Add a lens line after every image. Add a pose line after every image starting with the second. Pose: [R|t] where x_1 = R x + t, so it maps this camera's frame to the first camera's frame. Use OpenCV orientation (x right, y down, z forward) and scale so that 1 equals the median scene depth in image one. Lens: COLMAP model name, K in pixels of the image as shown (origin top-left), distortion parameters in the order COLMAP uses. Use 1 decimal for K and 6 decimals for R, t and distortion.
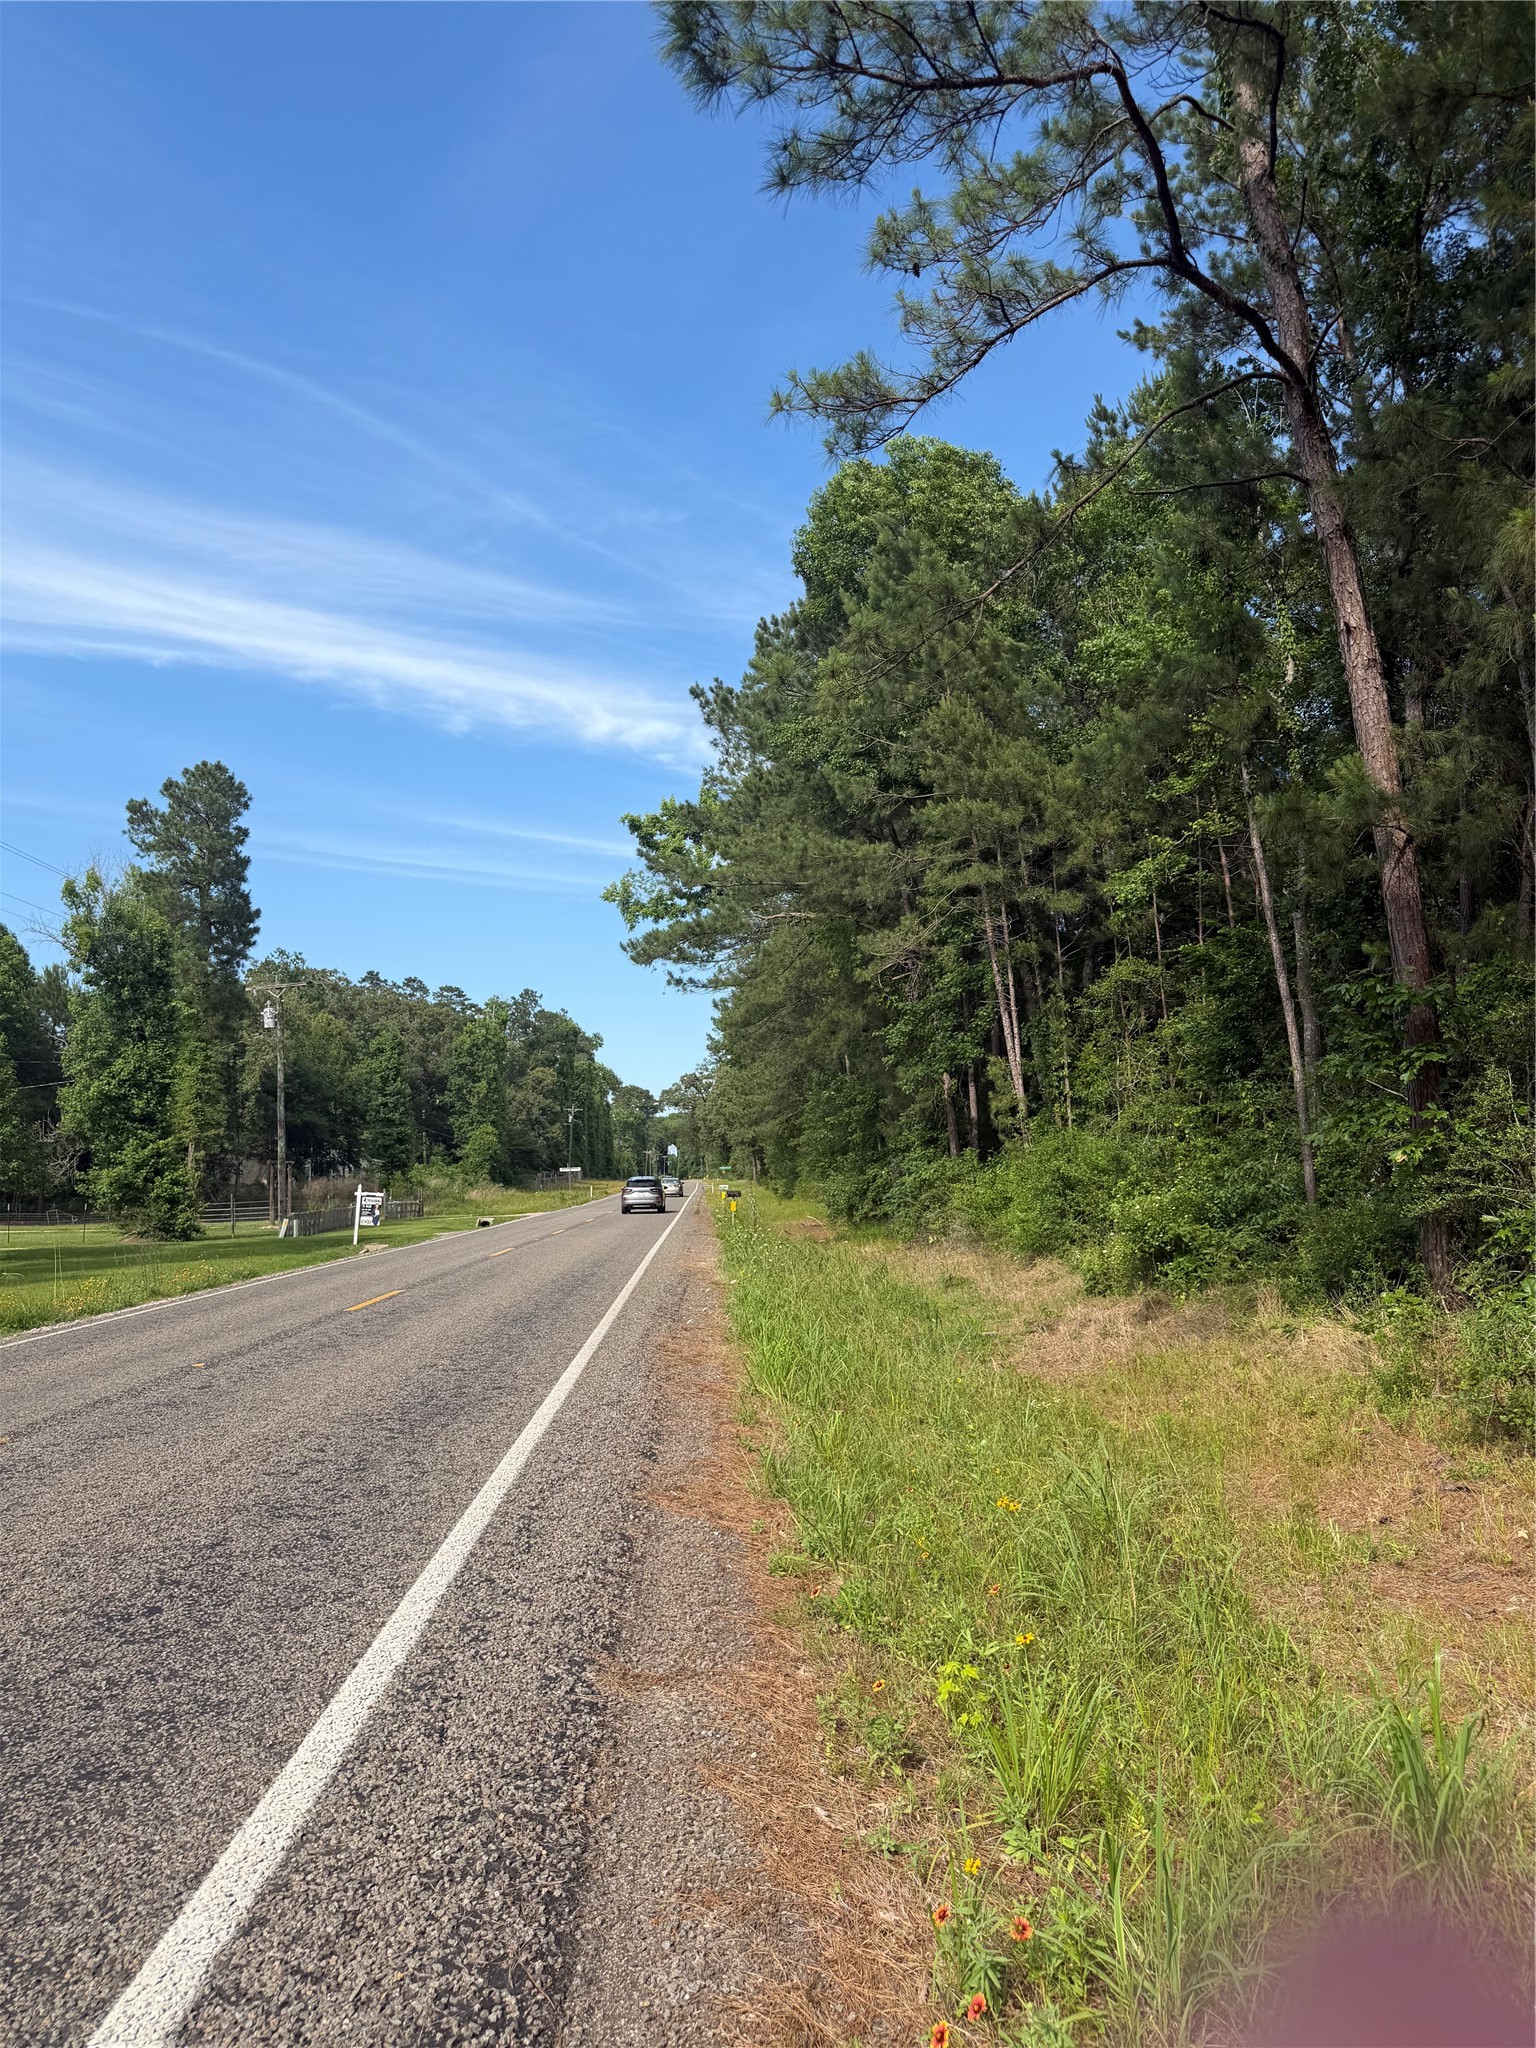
lens RADIAL K [[1433.1, 0, 768.0], [0, 1433.1, 1024.0], [0, 0, 1]] dist [0.000005, -0.000005]
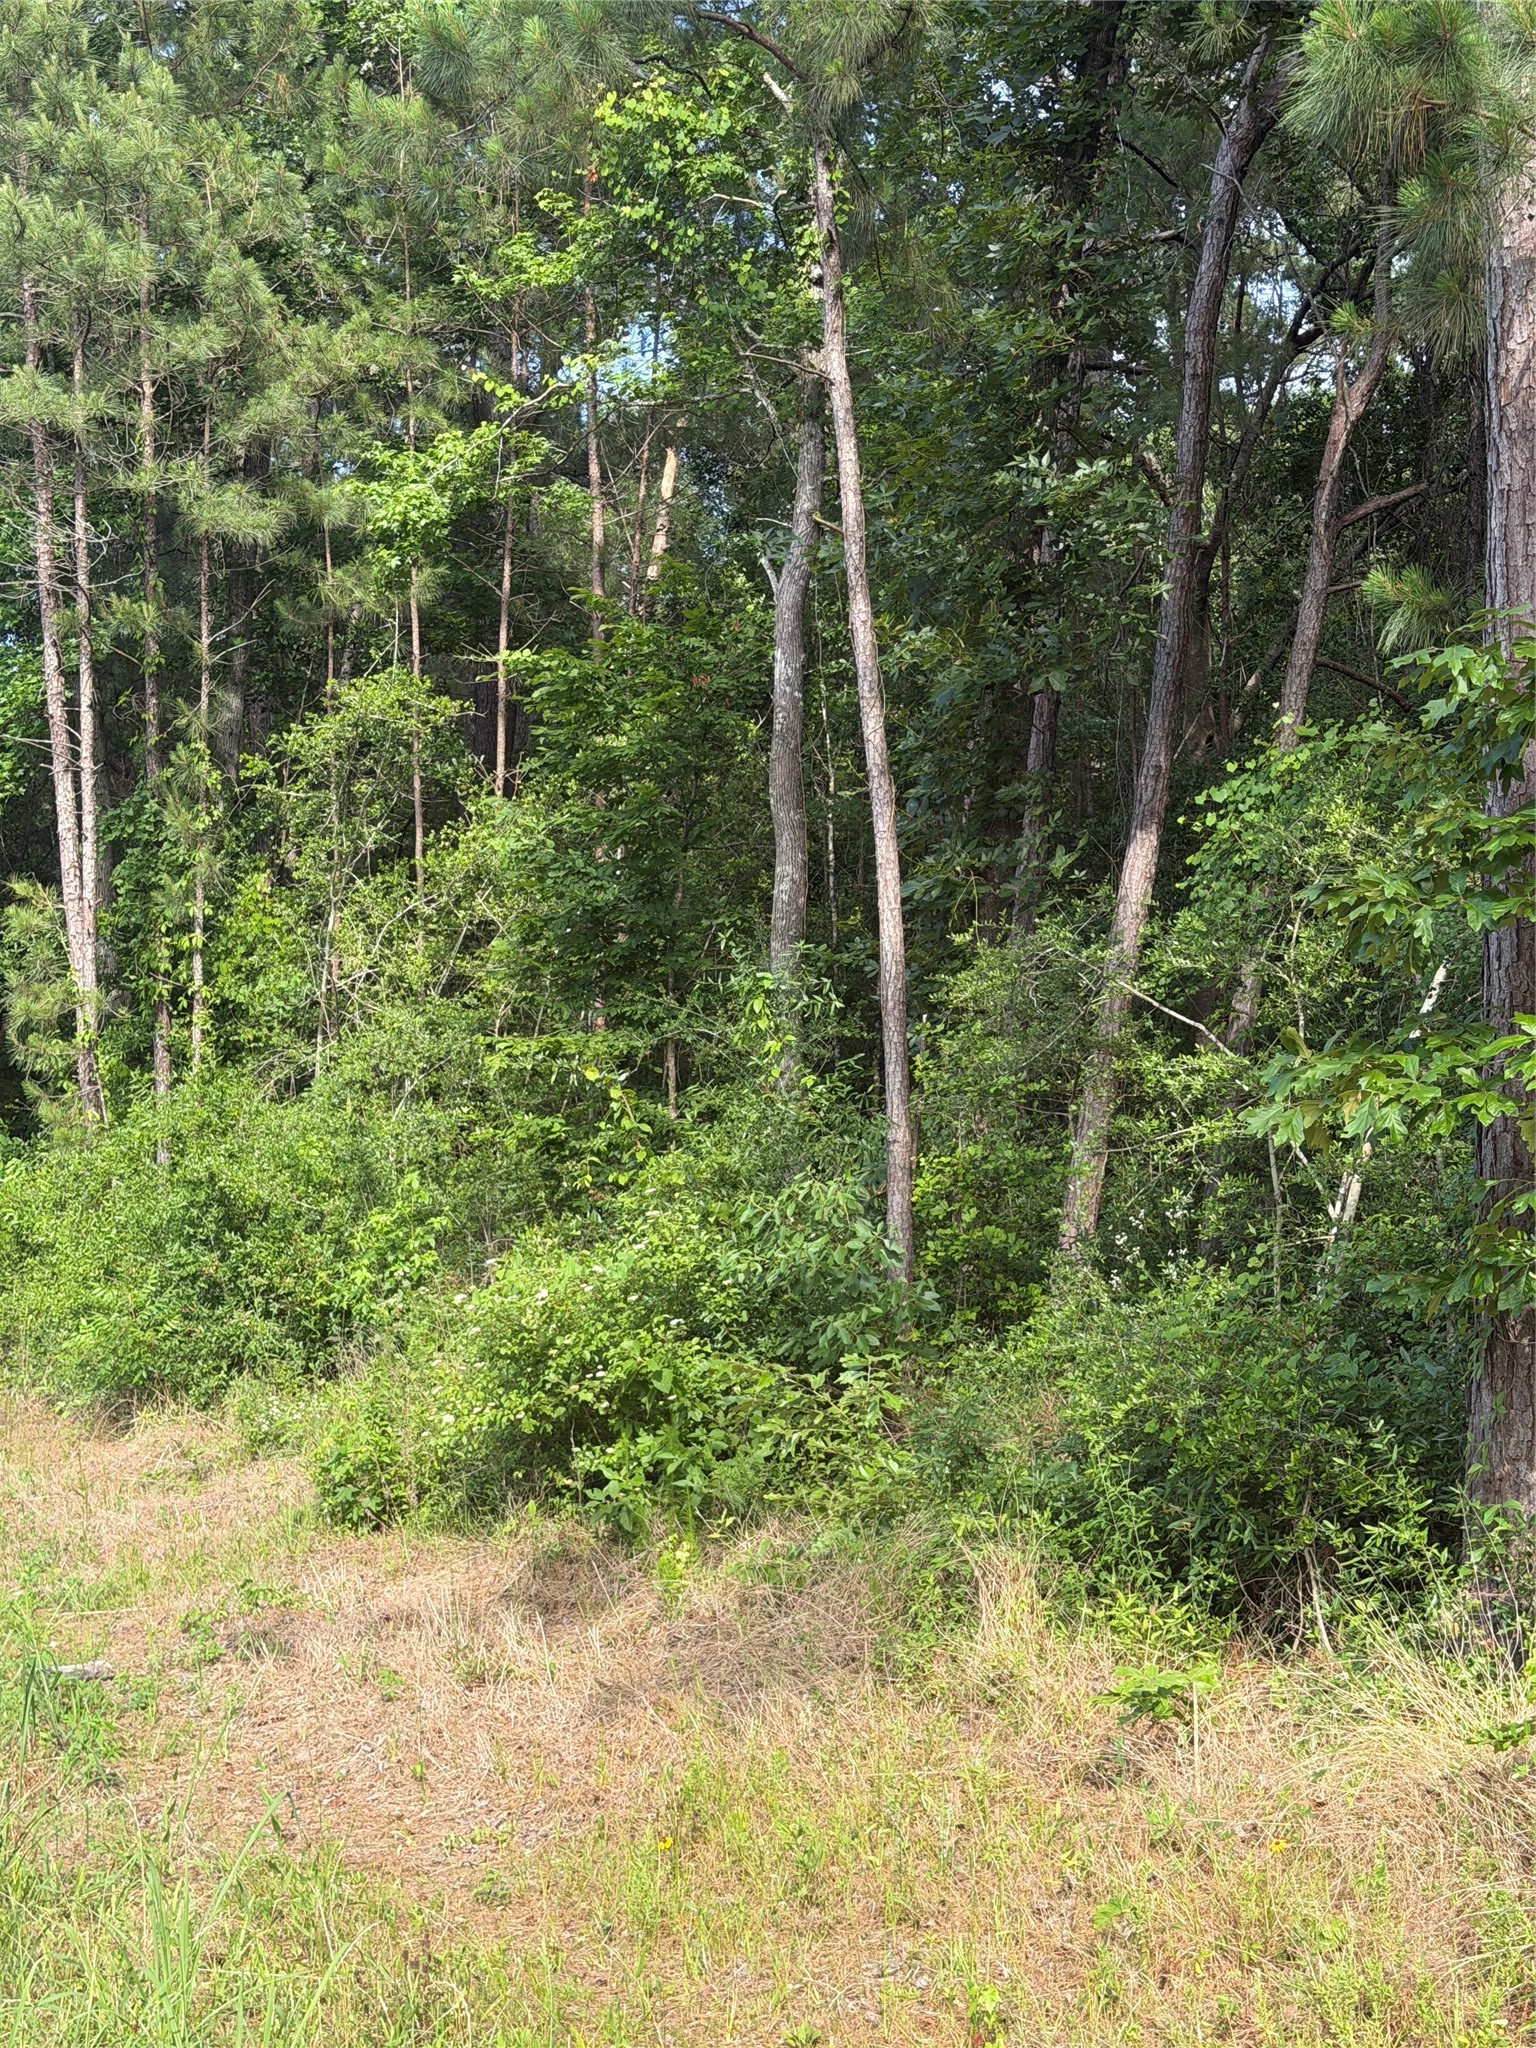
lens RADIAL K [[2865.6, 0, 768.6], [0, 2865.6, 998.2], [0, 0, 1]] dist [0.203265, -0.631012]
pose [[0.895375, 0.065851, 0.440417, -0.006966], [-0.083272, 0.996320, 0.020324, 0.021363], [-0.437458, -0.054872, 0.897563, 0.204726]]
